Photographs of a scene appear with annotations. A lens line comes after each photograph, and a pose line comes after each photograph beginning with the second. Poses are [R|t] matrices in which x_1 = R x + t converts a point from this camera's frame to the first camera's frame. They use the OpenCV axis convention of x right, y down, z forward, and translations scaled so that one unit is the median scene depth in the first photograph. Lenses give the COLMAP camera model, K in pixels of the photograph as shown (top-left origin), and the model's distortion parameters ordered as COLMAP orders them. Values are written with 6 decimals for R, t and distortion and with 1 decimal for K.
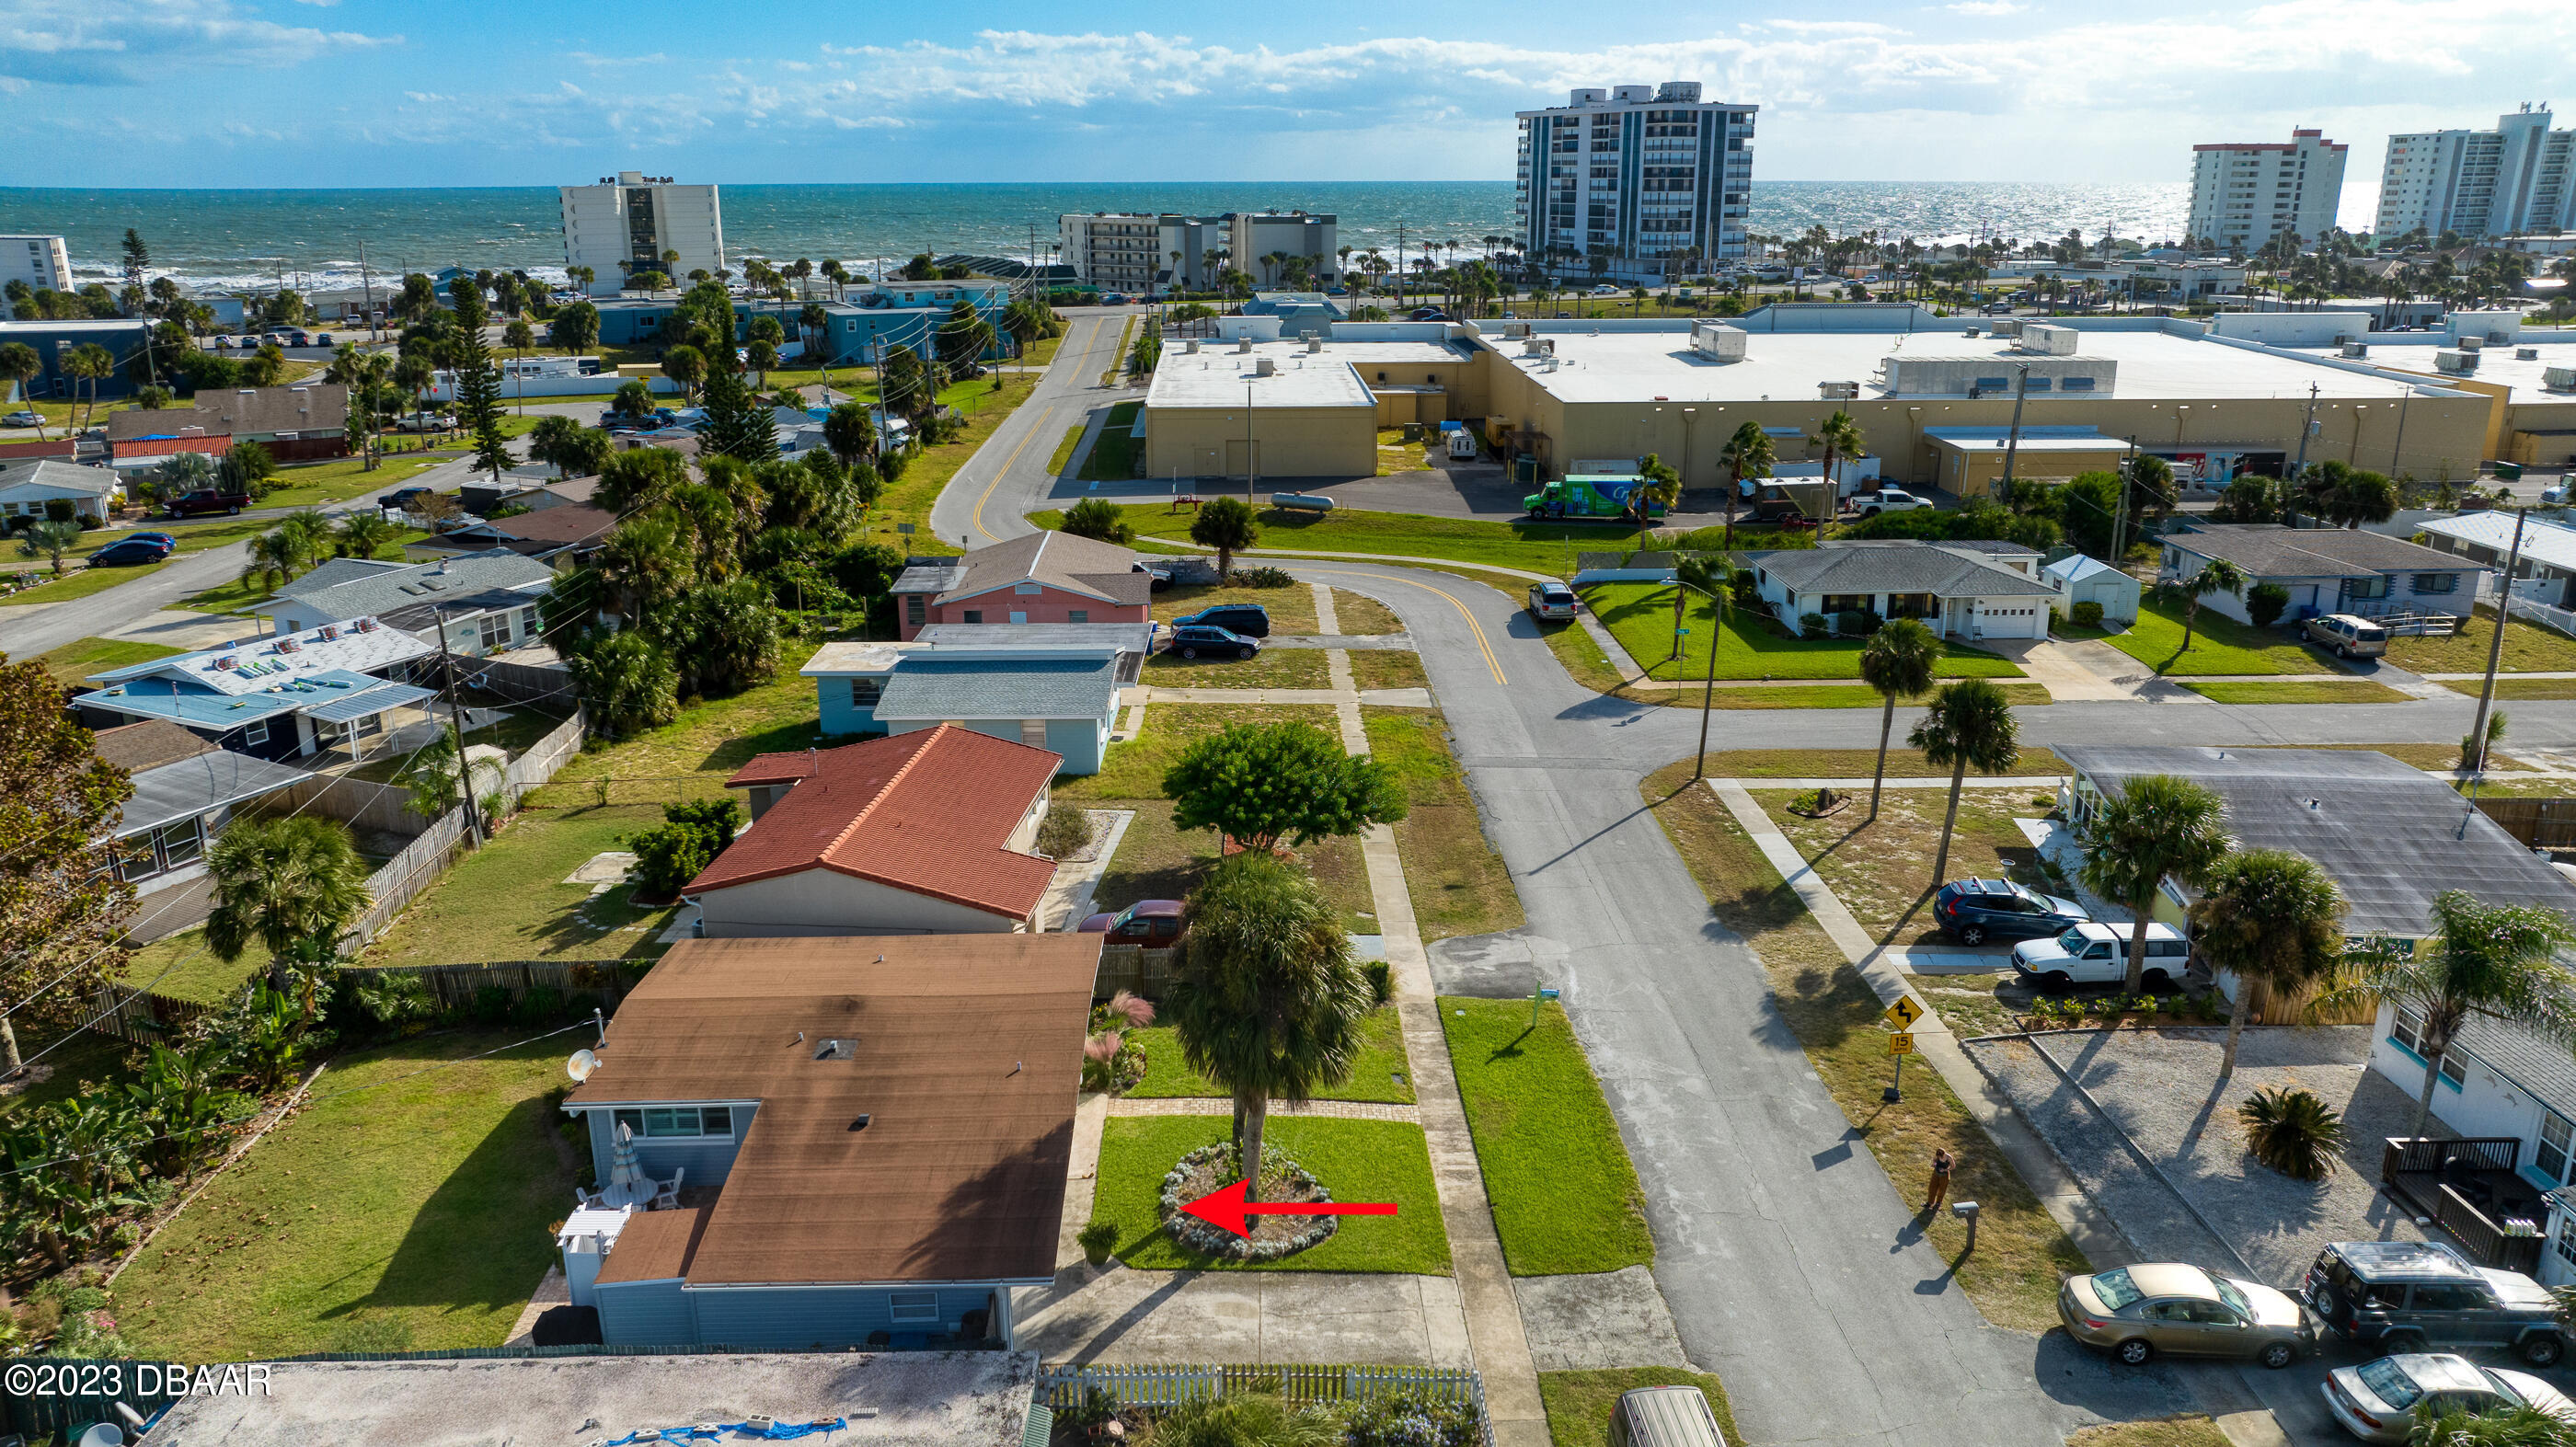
lens RADIAL K [[1801.1, 0, 1288.0], [0, 1801.1, 723.5], [0, 0, 1]] dist [-0.030260, 0.041052]
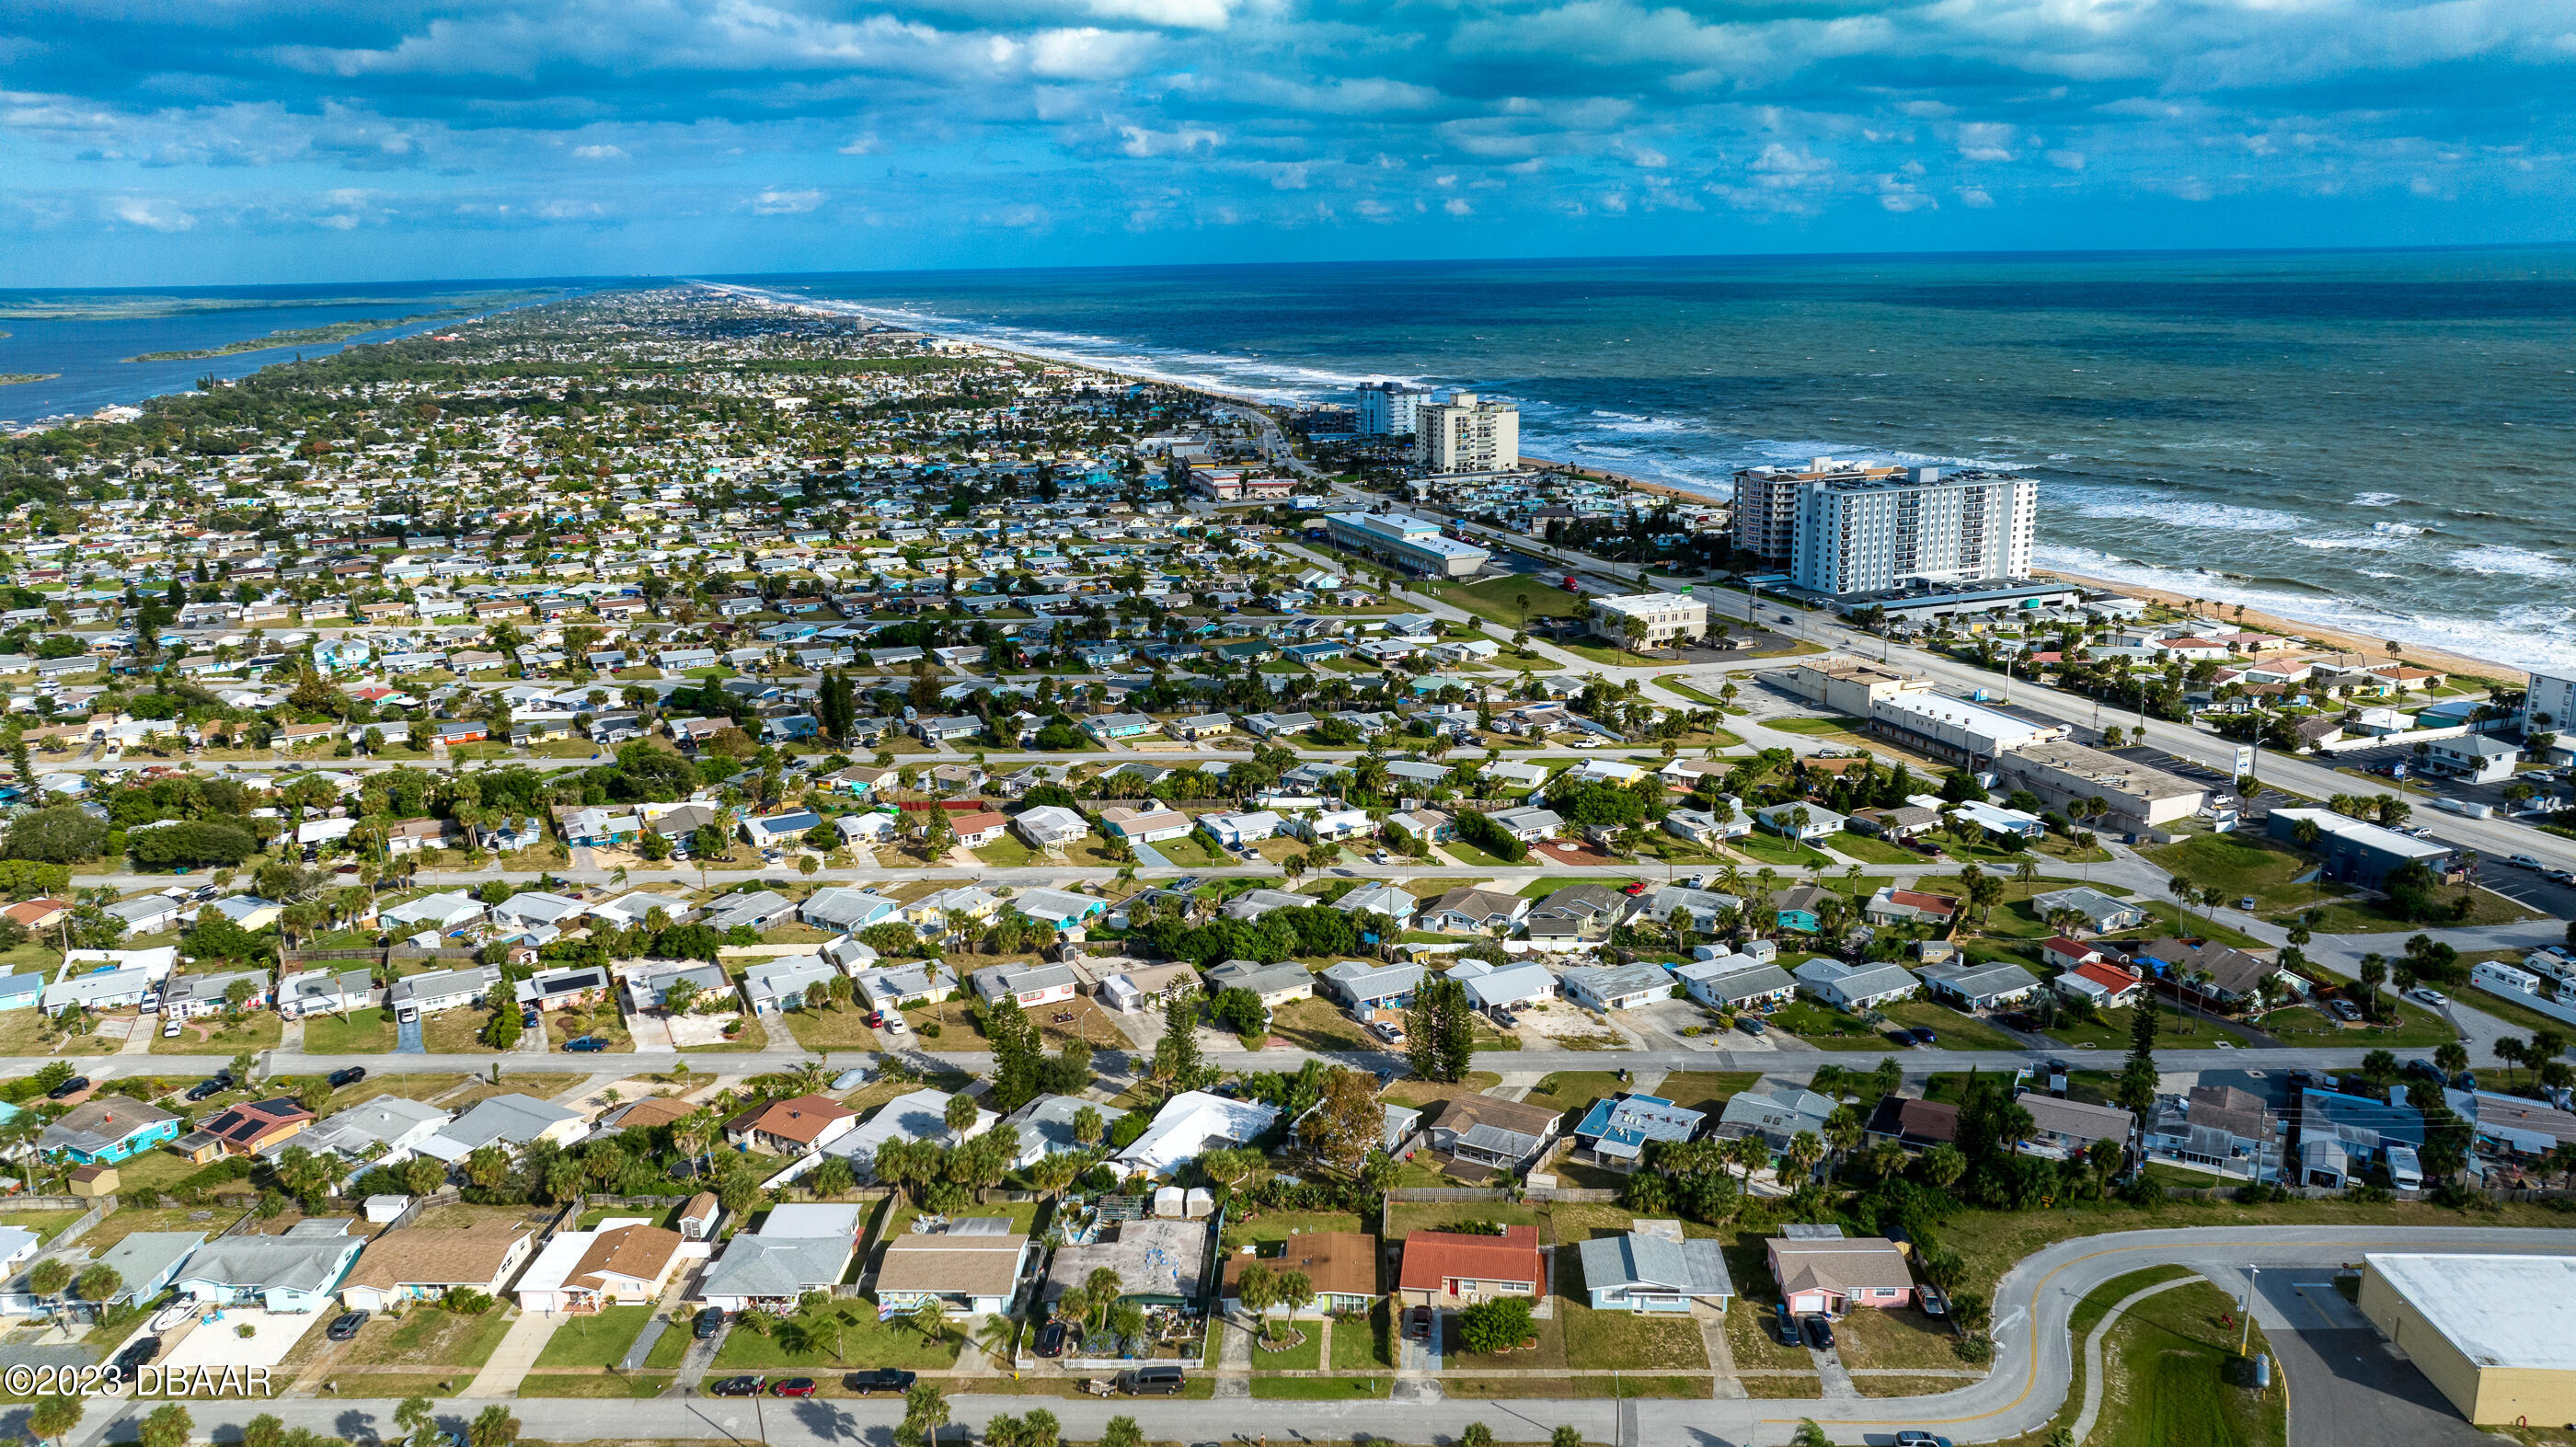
lens RADIAL K [[1841.3, 0, 1288.0], [0, 1841.3, 723.5], [0, 0, 1]] dist [-0.021649, -0.000430]
pose [[-0.070623, 0.256157, -0.964052, 1.778002], [-0.271490, 0.925044, 0.265681, -1.051344], [0.959847, 0.280494, 0.004215, 0.274869]]
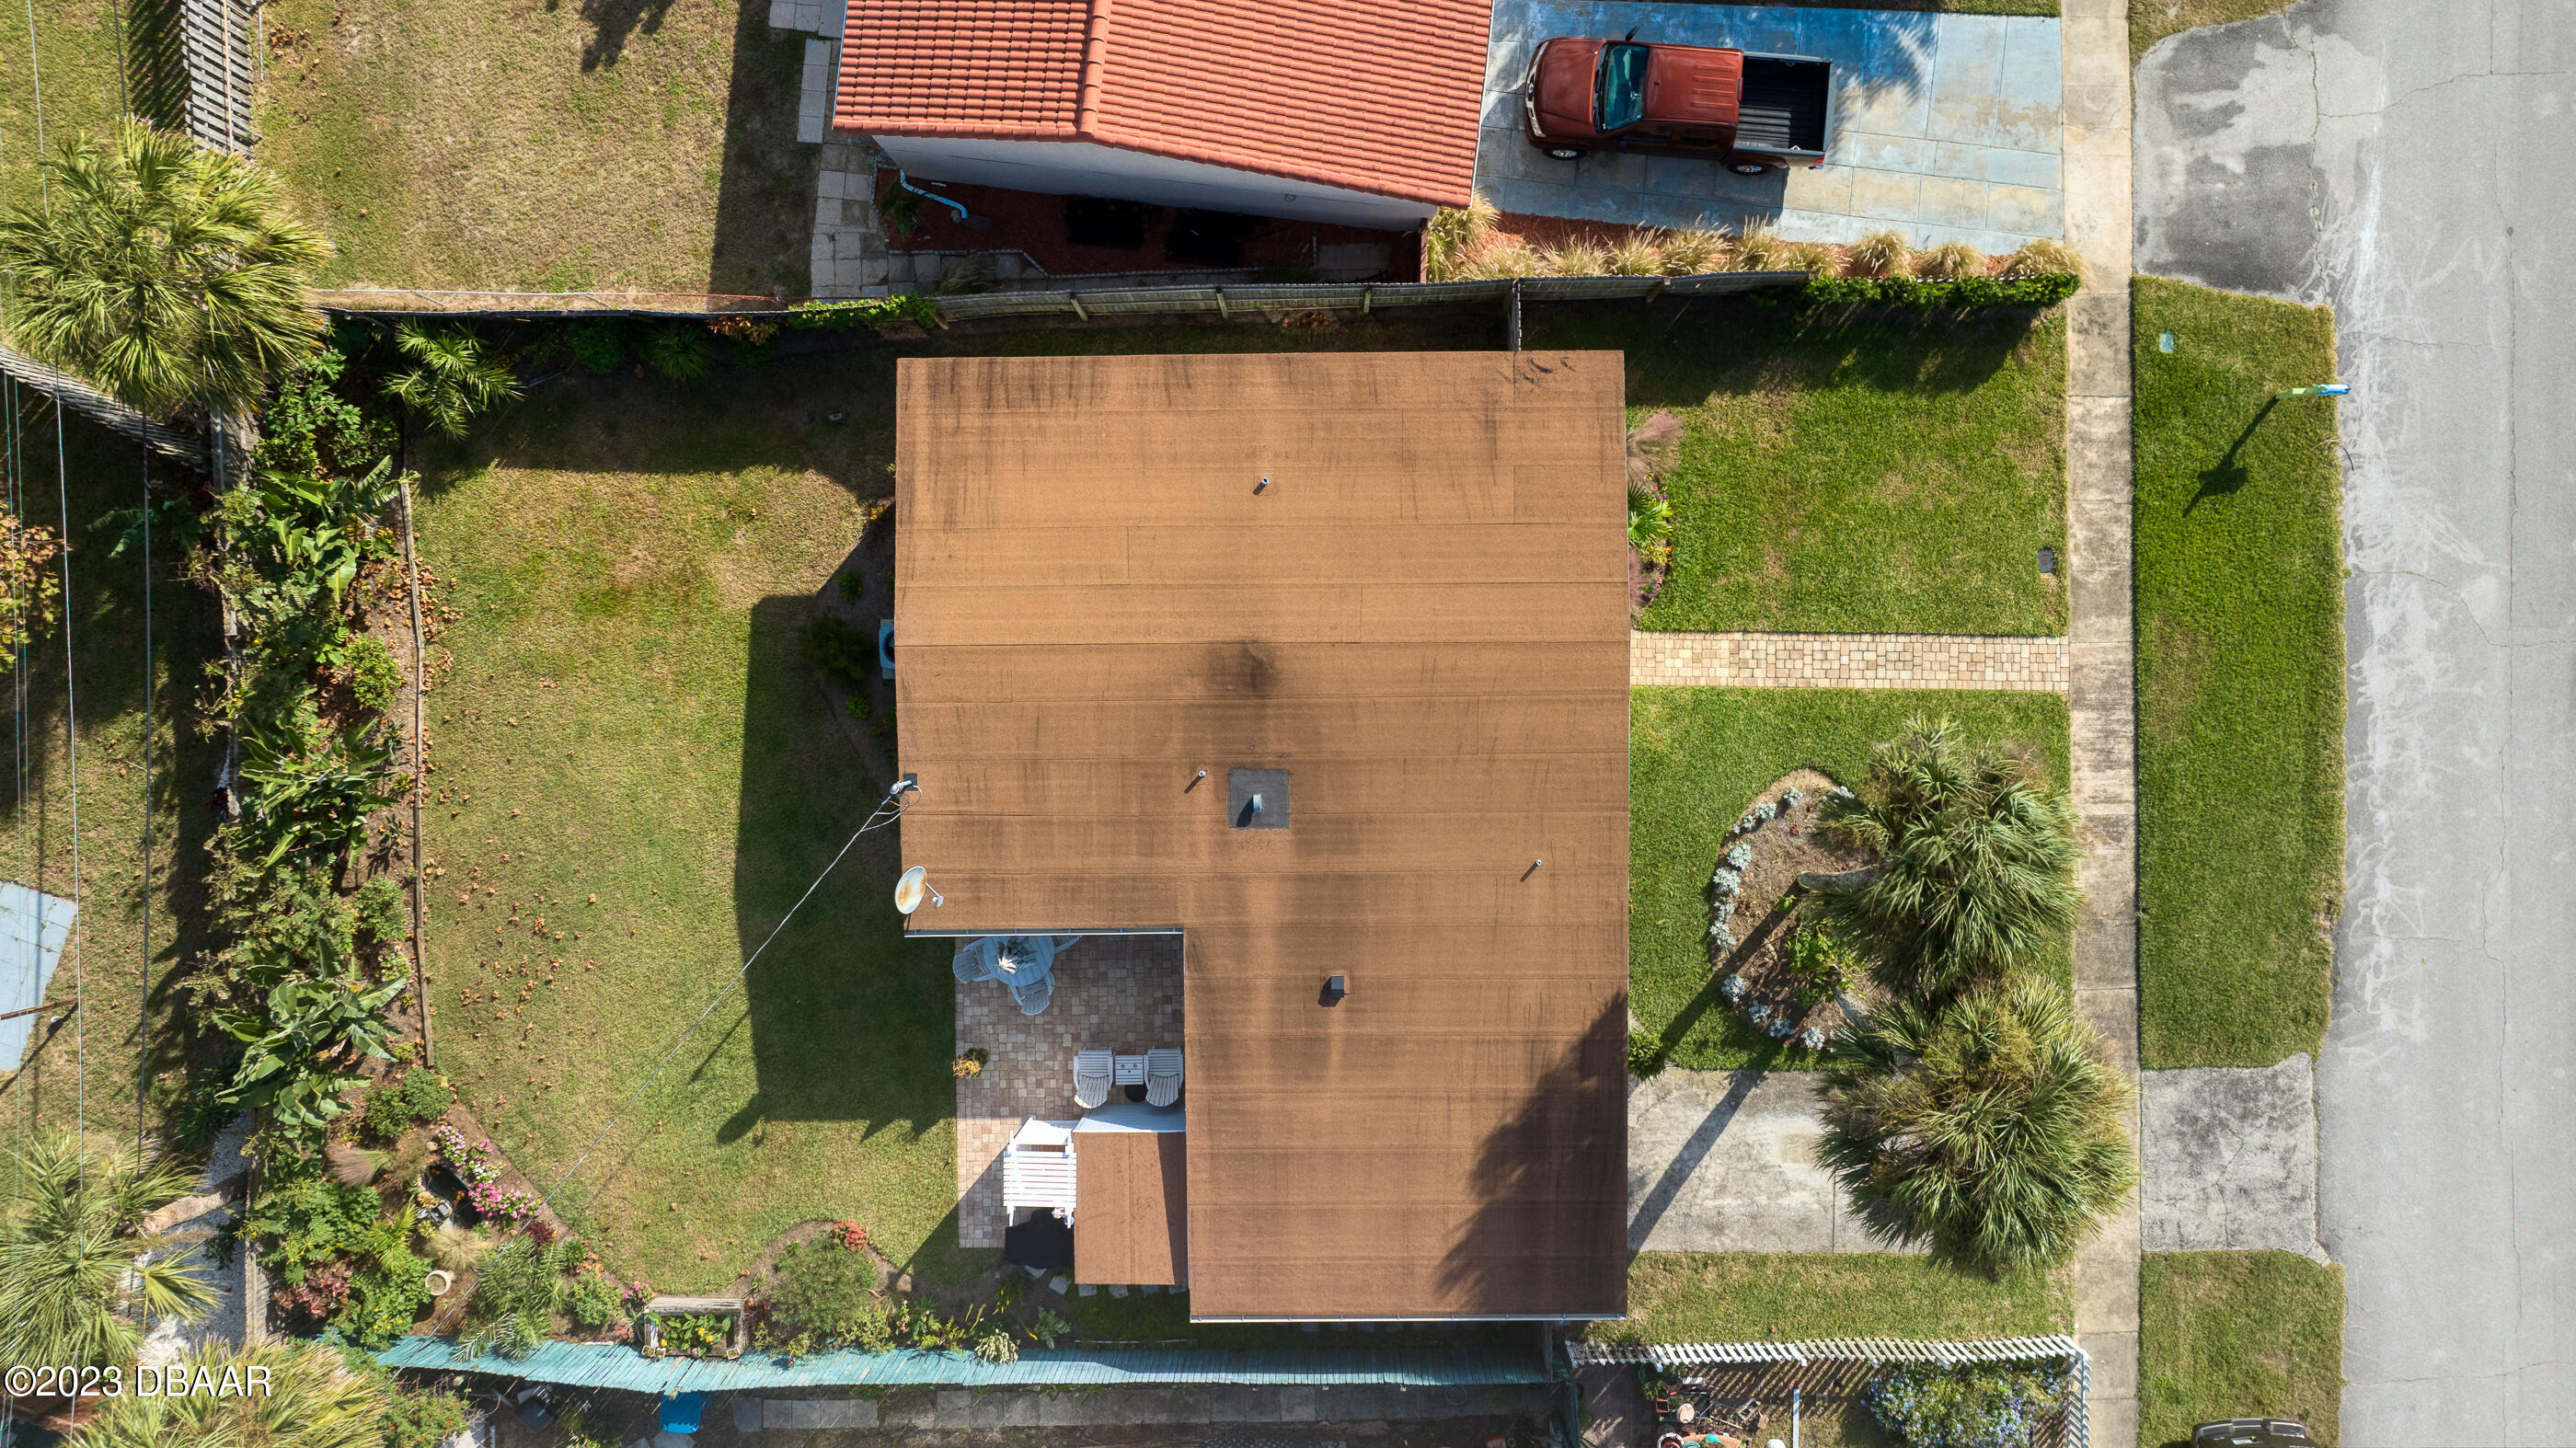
lens RADIAL K [[1809.1, 0, 1318.0], [0, 1809.1, 729.5], [0, 0, 1]] dist [-0.021016, 0.008145]
pose [[0.999752, 0.022255, -0.000546, -0.110733], [-0.005571, 0.273844, 0.961758, -0.227545], [0.021553, -0.961517, 0.273900, 0.404953]]
